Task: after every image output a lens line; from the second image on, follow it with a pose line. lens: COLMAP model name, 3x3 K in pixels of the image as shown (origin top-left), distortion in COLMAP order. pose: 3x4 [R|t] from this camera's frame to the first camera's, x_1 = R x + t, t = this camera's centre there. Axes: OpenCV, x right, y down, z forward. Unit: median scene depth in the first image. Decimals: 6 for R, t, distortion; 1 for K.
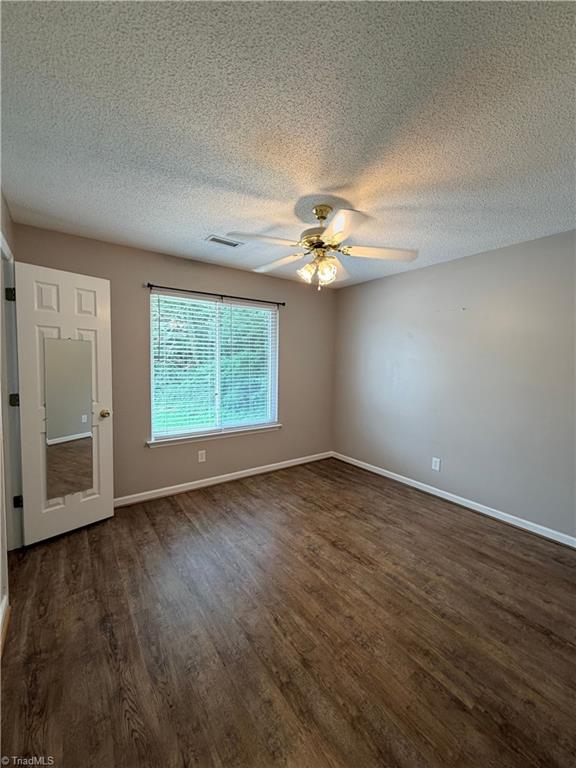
lens RADIAL K [[307.2, 0, 286.5], [0, 307.2, 382.5], [0, 0, 1]] dist [0.002079, 0.000456]
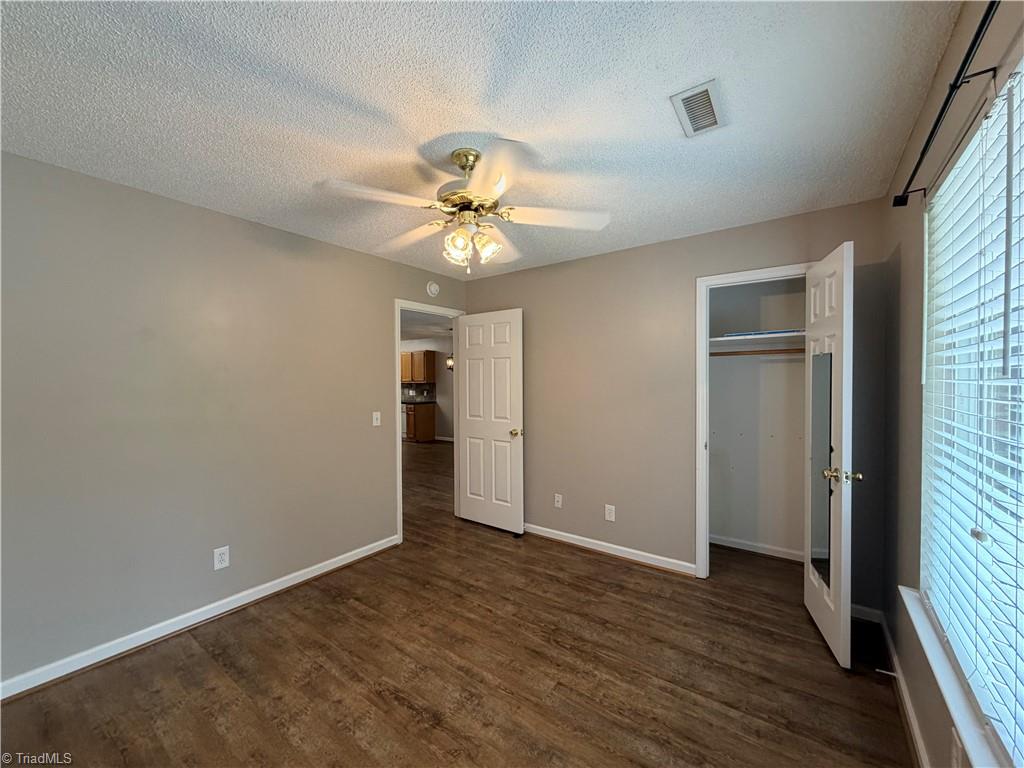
lens RADIAL K [[409.6, 0, 514.2], [0, 409.6, 383.4], [0, 0, 1]] dist [0.002079, 0.000456]
pose [[-0.947730, -0.011530, -0.318866, 0.305272], [-0.034852, 0.997108, 0.067532, -0.133059], [0.317165, 0.075115, -0.945391, 1.961185]]
